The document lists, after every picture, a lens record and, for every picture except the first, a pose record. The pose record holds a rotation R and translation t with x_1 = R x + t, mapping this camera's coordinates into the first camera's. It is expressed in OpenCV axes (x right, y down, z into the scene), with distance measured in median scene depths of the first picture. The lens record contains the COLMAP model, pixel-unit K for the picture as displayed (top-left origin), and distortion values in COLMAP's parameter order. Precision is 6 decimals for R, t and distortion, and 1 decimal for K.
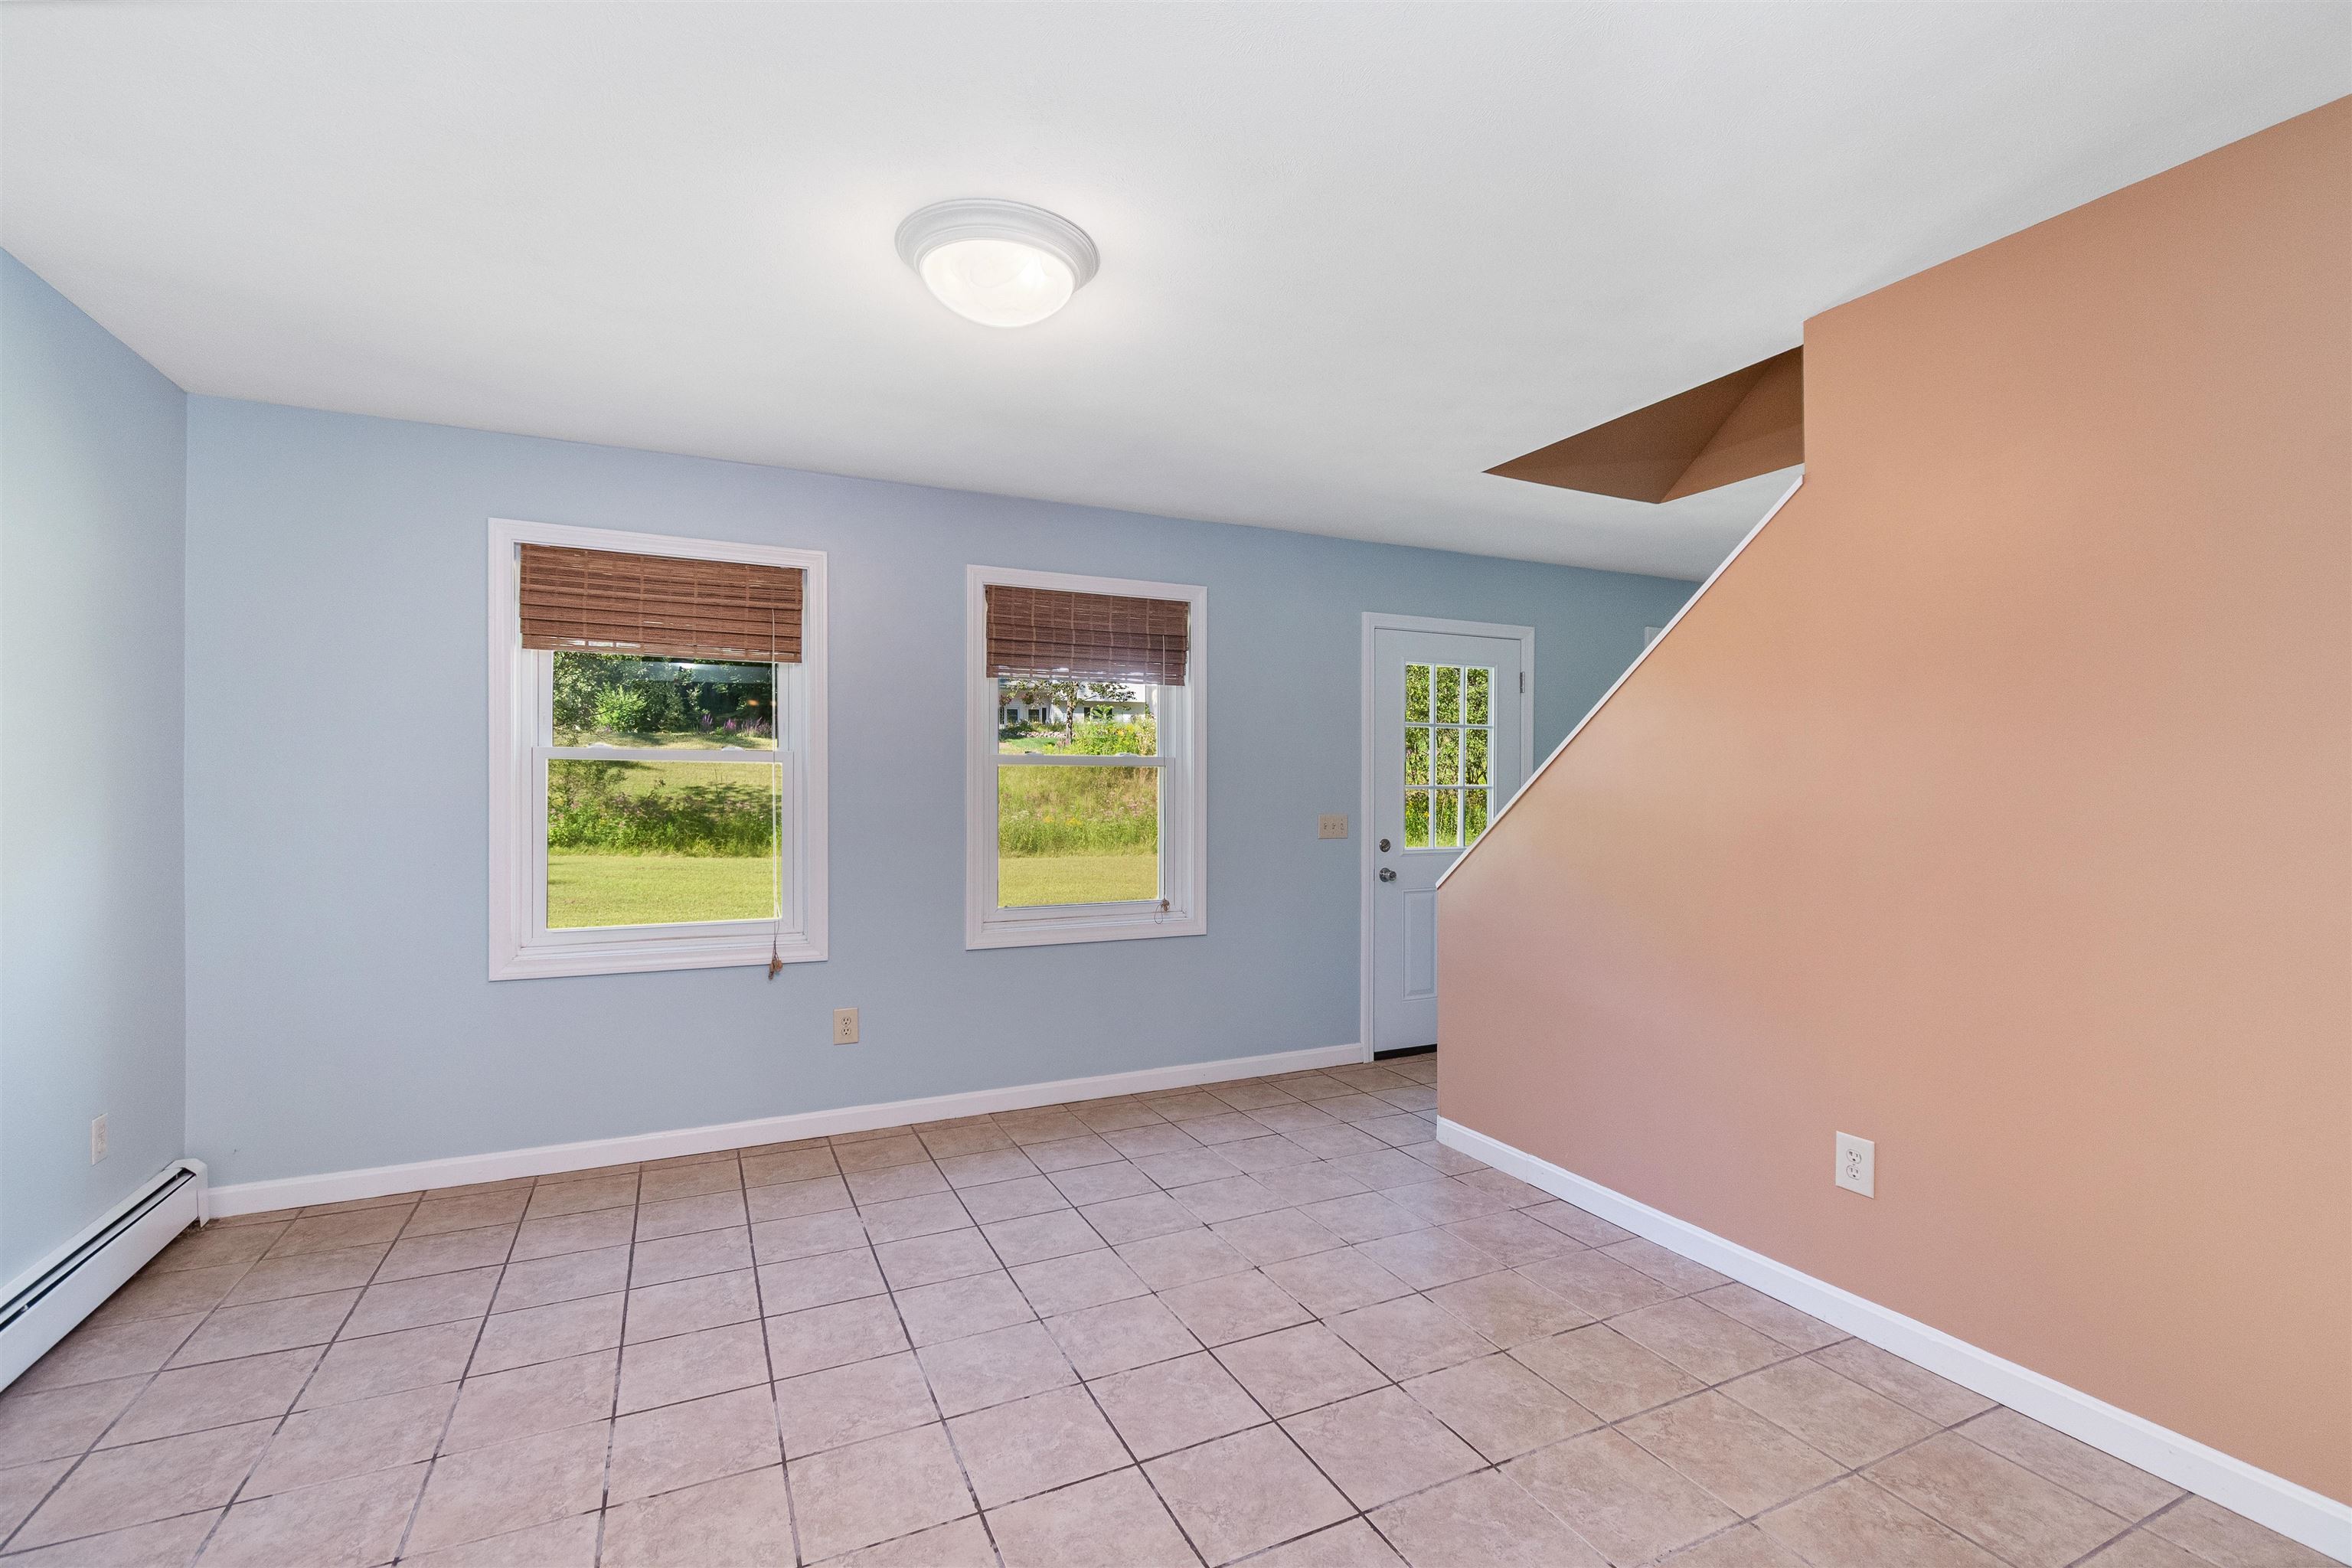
lens RADIAL K [[1052.8, 0, 1189.4], [0, 1052.8, 781.2], [0, 0, 1]] dist [0.000139, -0.001609]
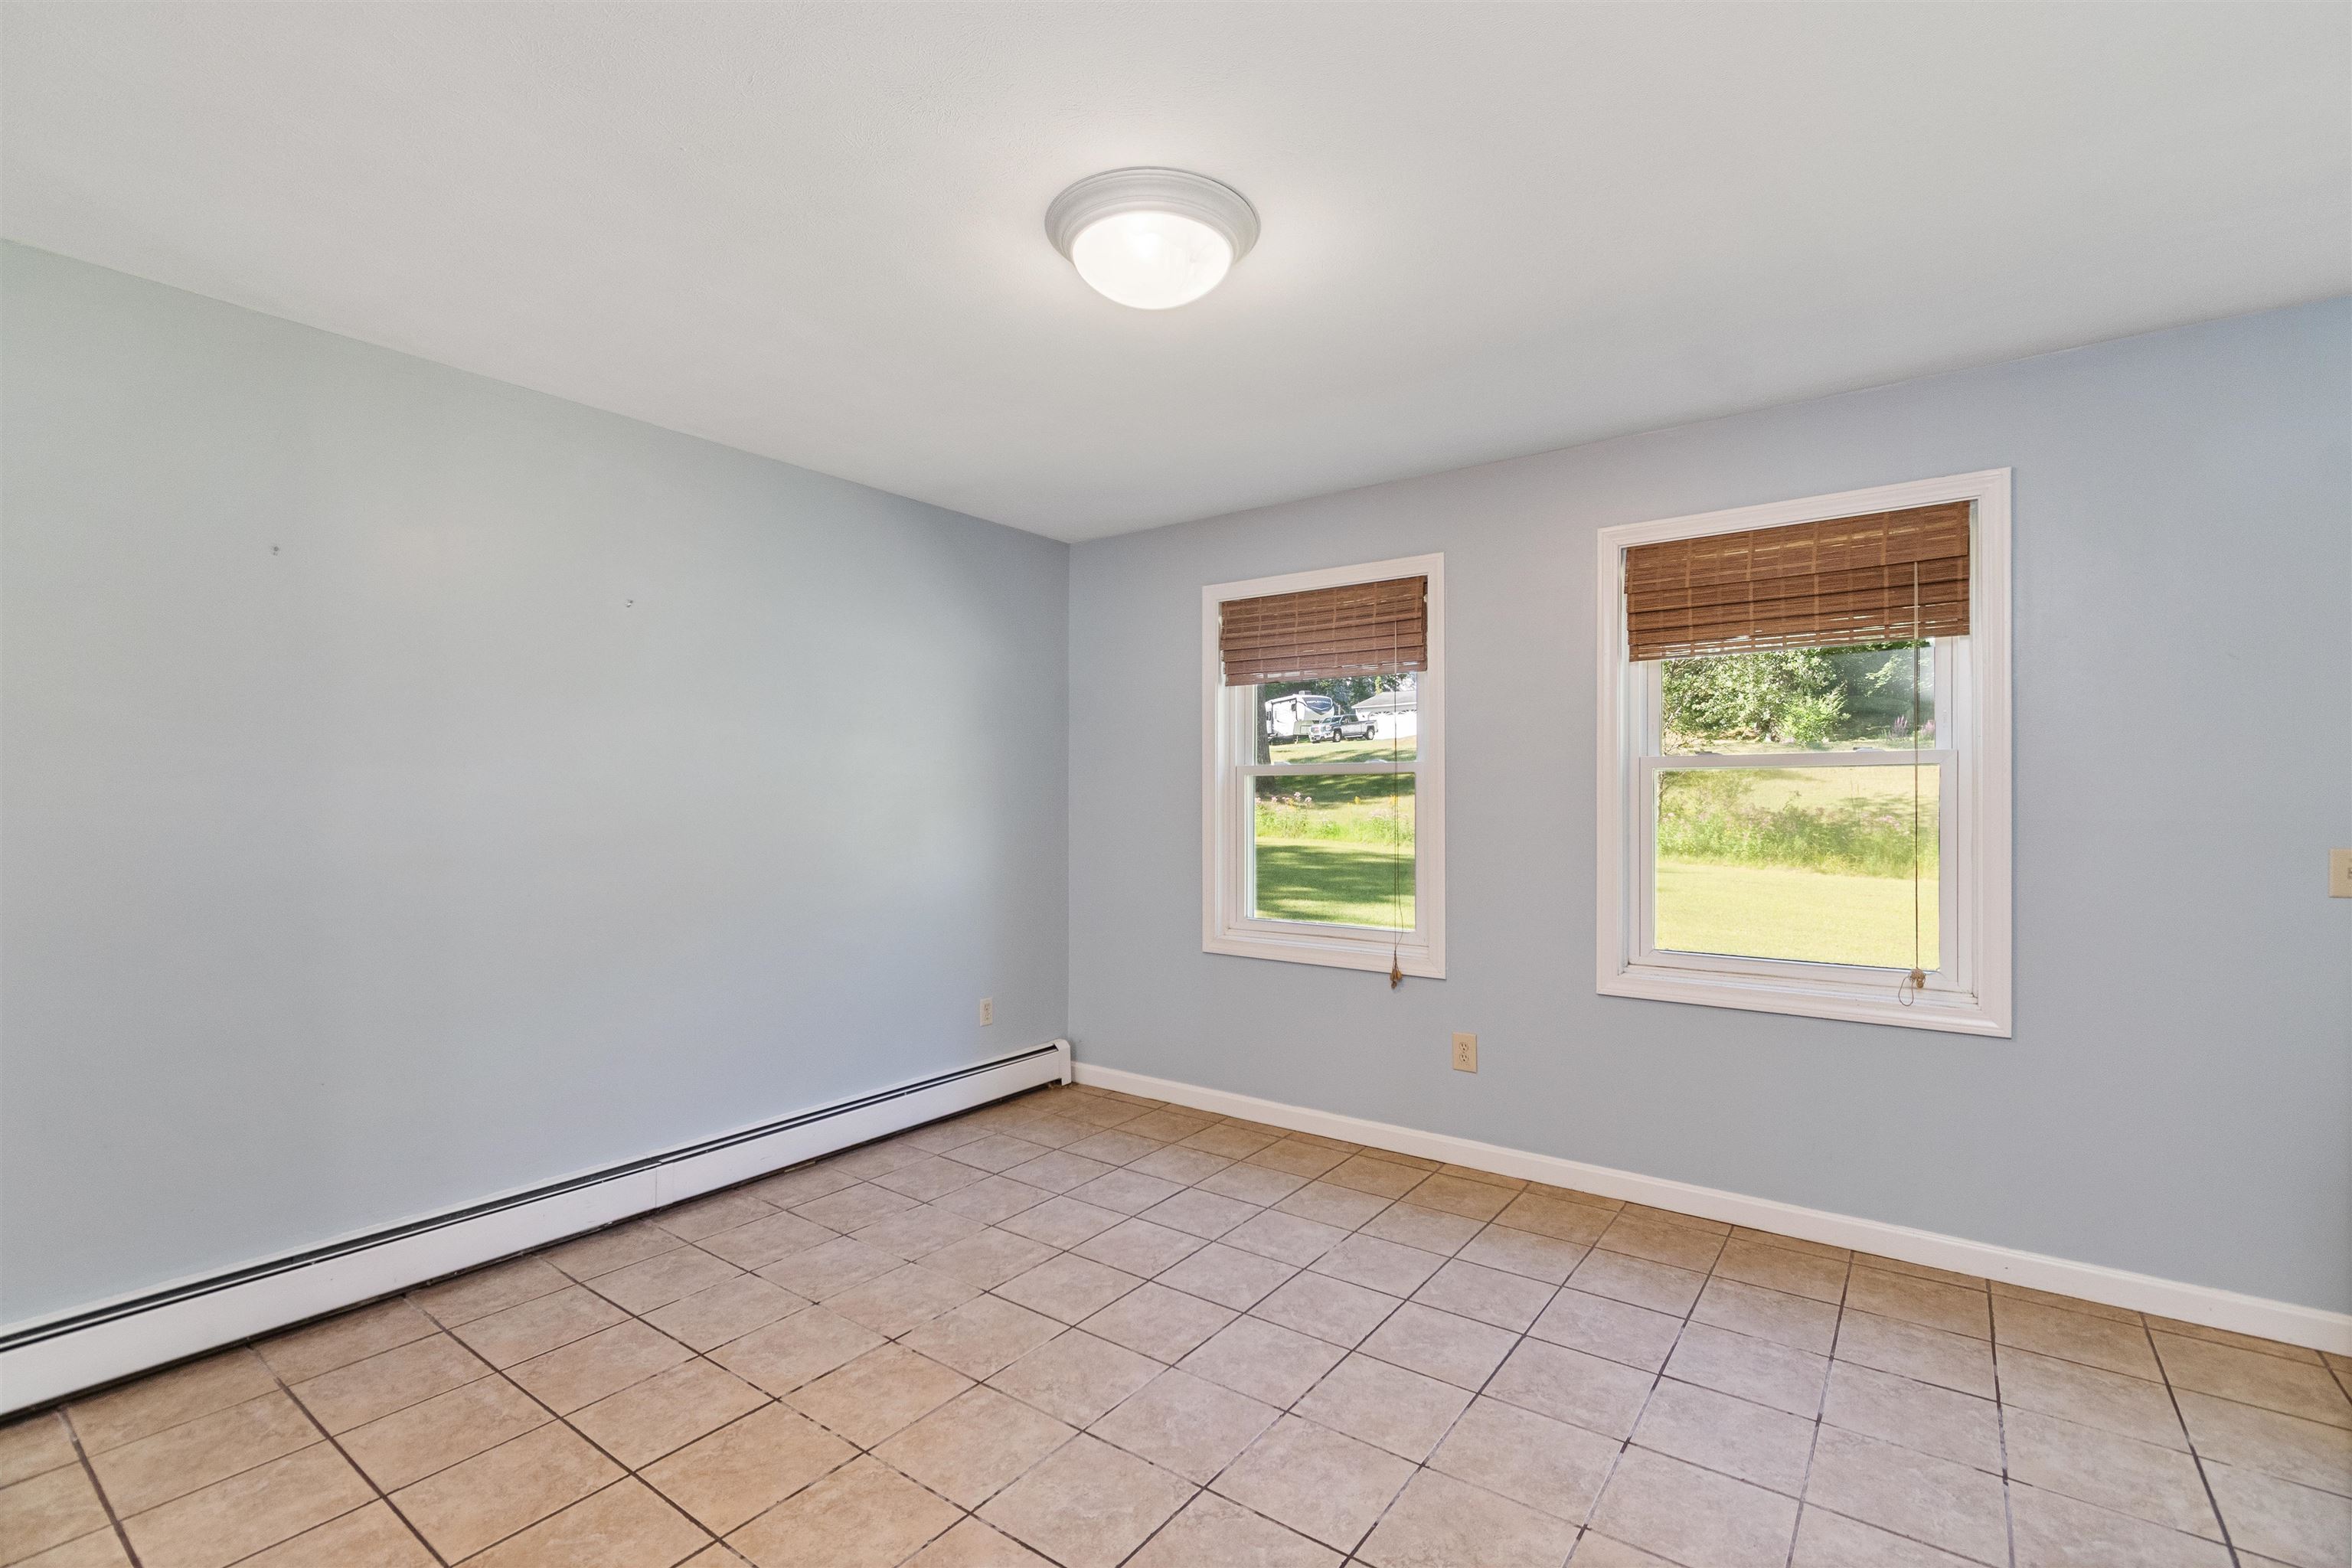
lens RADIAL K [[1037.4, 0, 1179.0], [0, 1037.4, 799.0], [0, 0, 1]] dist [0.000911, -0.000339]
pose [[0.465087, -0.002161, -0.885262, 0.399708], [0.007329, 0.999972, 0.001409, 0.003418], [0.885235, -0.007144, 0.465090, 0.367251]]
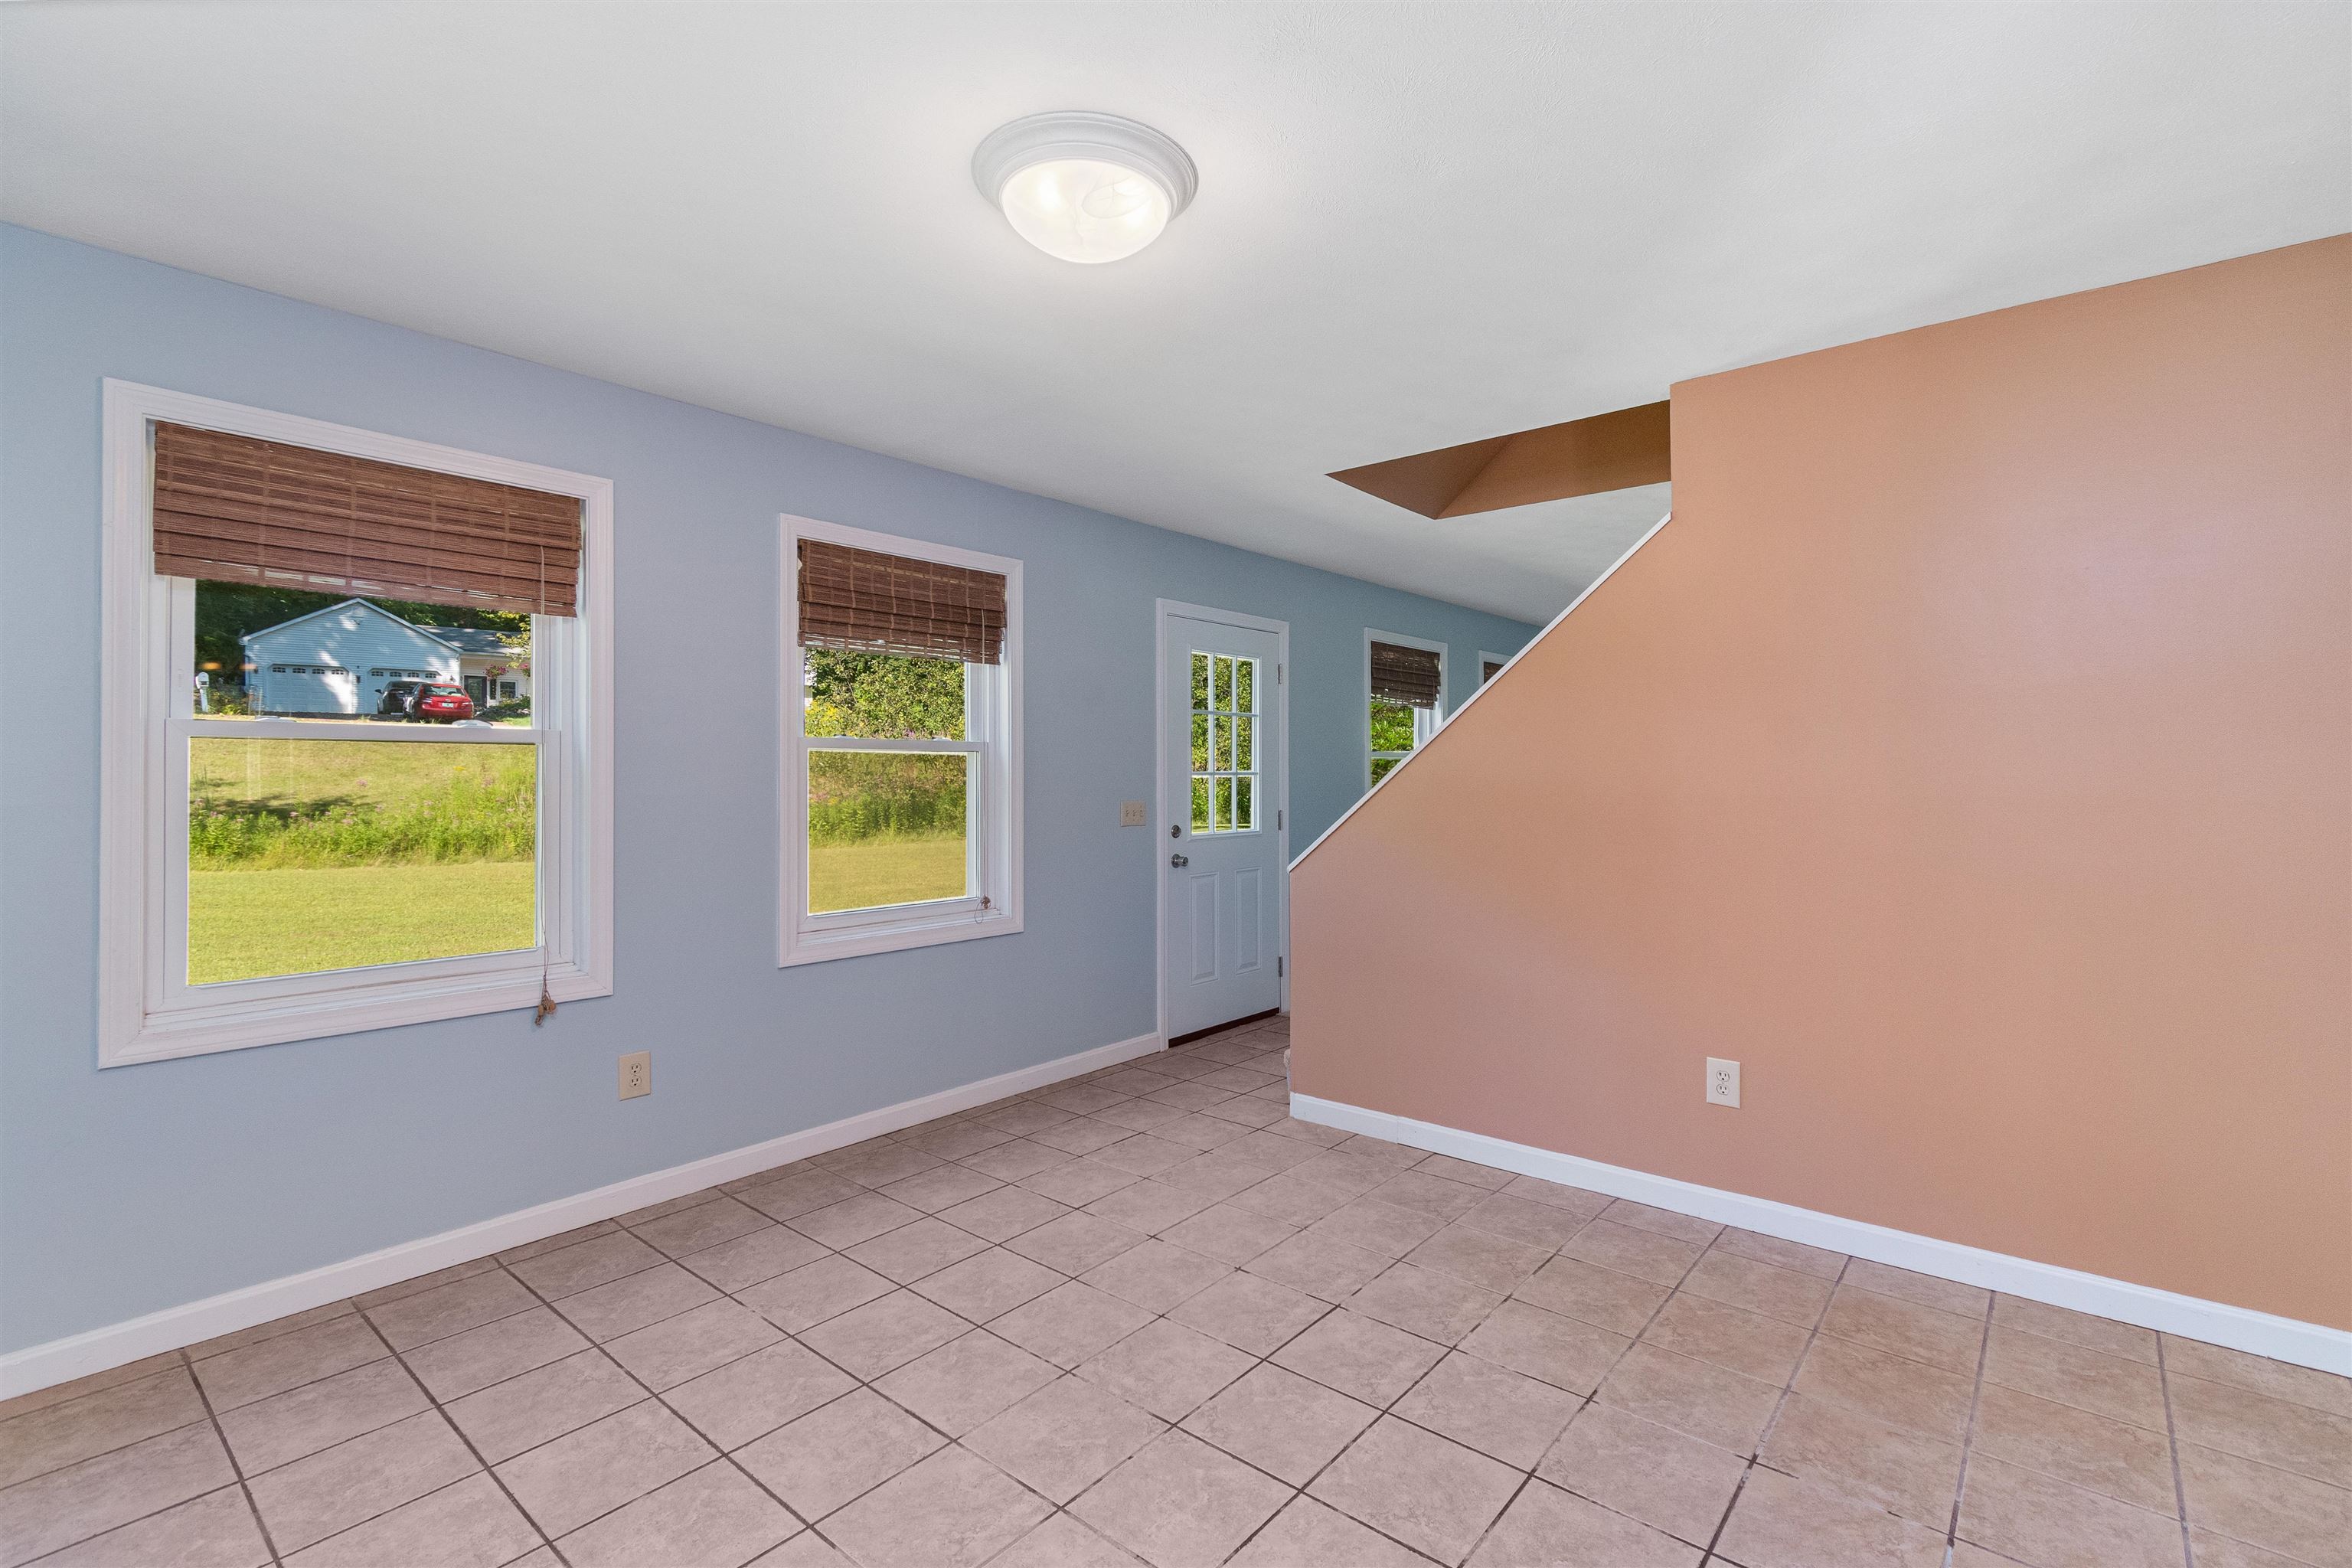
lens RADIAL K [[1066.6, 0, 1203.8], [0, 1066.6, 753.2], [0, 0, 1]] dist [-0.000095, -0.001412]
pose [[0.908716, 0.004335, 0.417391, -0.290023], [0.001416, 0.999908, -0.013467, 0.000121], [-0.417412, 0.012829, 0.908627, 0.087724]]
